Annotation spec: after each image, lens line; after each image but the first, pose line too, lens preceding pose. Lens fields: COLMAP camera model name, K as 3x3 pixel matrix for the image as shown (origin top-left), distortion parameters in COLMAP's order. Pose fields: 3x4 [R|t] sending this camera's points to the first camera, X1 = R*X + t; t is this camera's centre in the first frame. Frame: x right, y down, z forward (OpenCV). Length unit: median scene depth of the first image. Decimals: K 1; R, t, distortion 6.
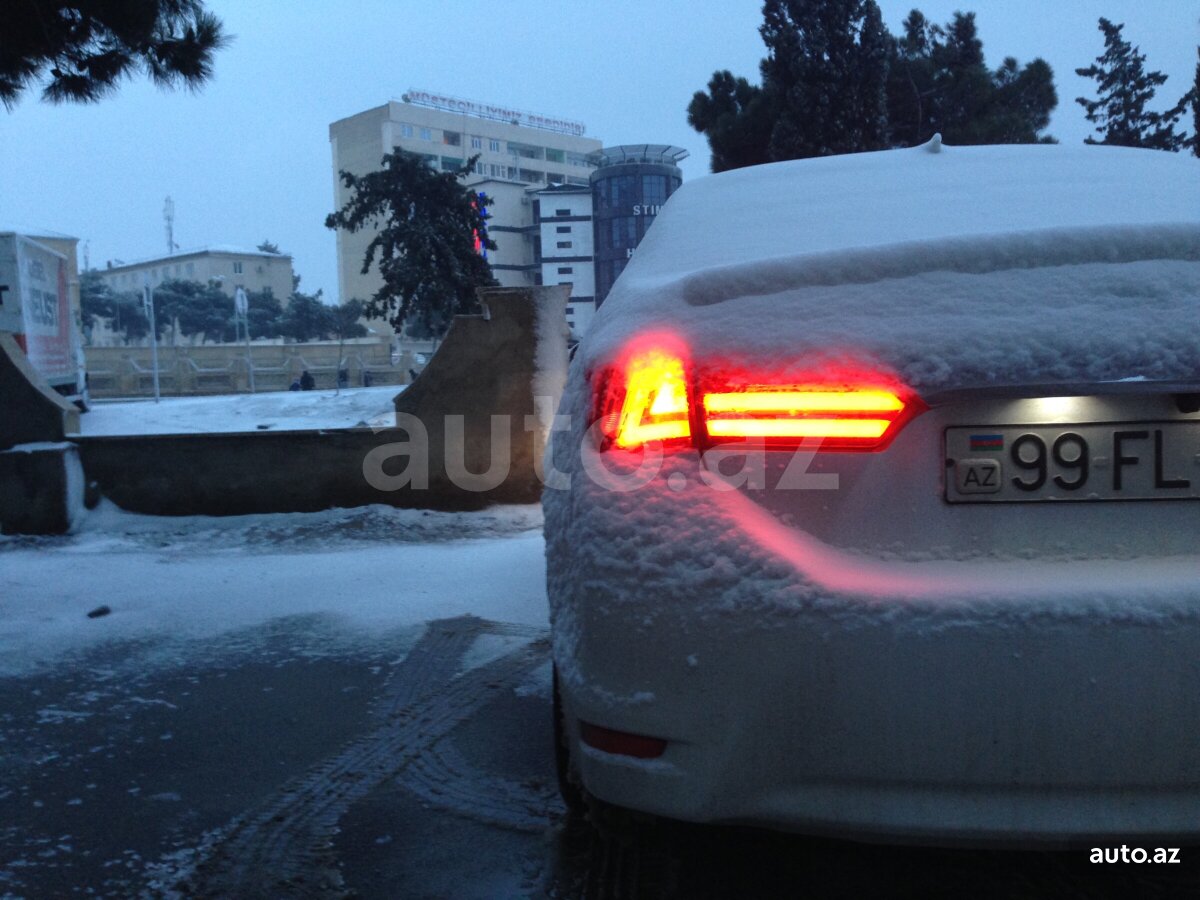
lens RADIAL K [[1129.1, 0, 598.1], [0, 1129.1, 421.2], [0, 0, 1]] dist [0.078779, -0.178863]
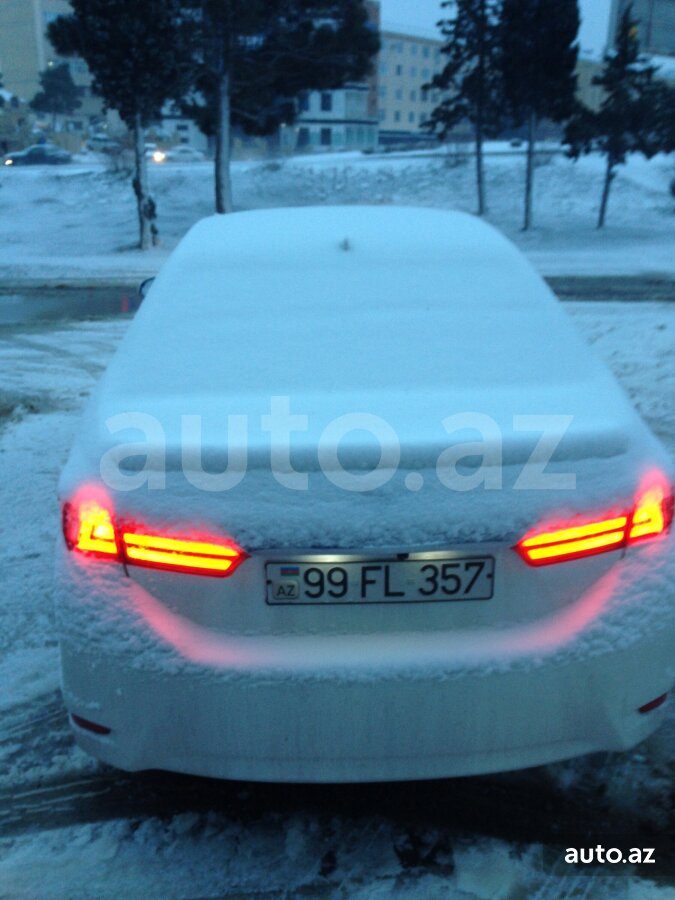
lens RADIAL K [[846.8, 0, 379.3], [0, 846.8, 448.3], [0, 0, 1]] dist [0.078779, -0.178863]
pose [[0.987411, -0.023006, 0.156494, 0.281455], [-0.023196, 0.957609, 0.287135, -0.518293], [-0.156466, -0.287150, 0.945020, -0.148541]]
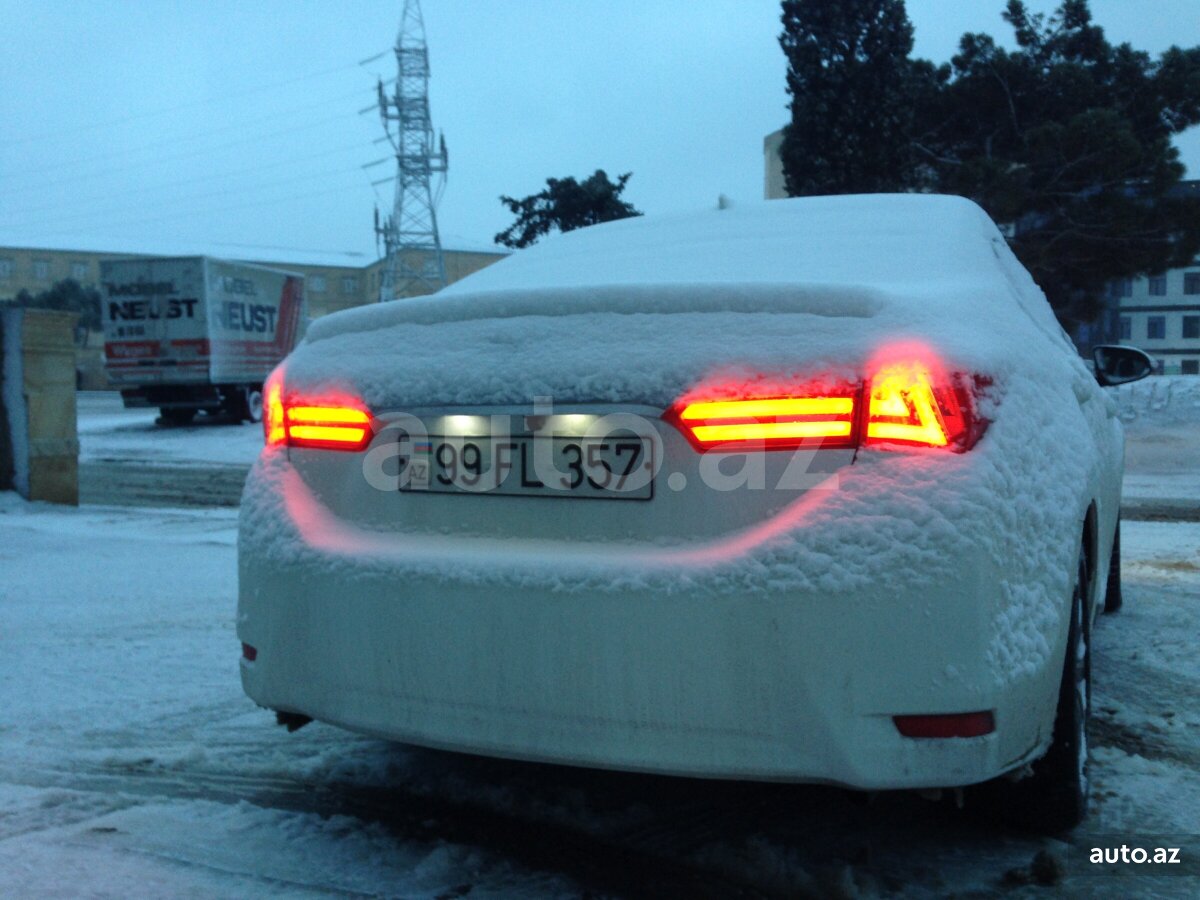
lens RADIAL K [[1129.1, 0, 598.1], [0, 1129.1, 421.2], [0, 0, 1]] dist [0.078779, -0.178863]
pose [[0.938073, 0.027534, -0.345342, 1.016425], [-0.024450, 0.999613, 0.013286, -0.036878], [0.345574, -0.004019, 0.938383, -0.210423]]
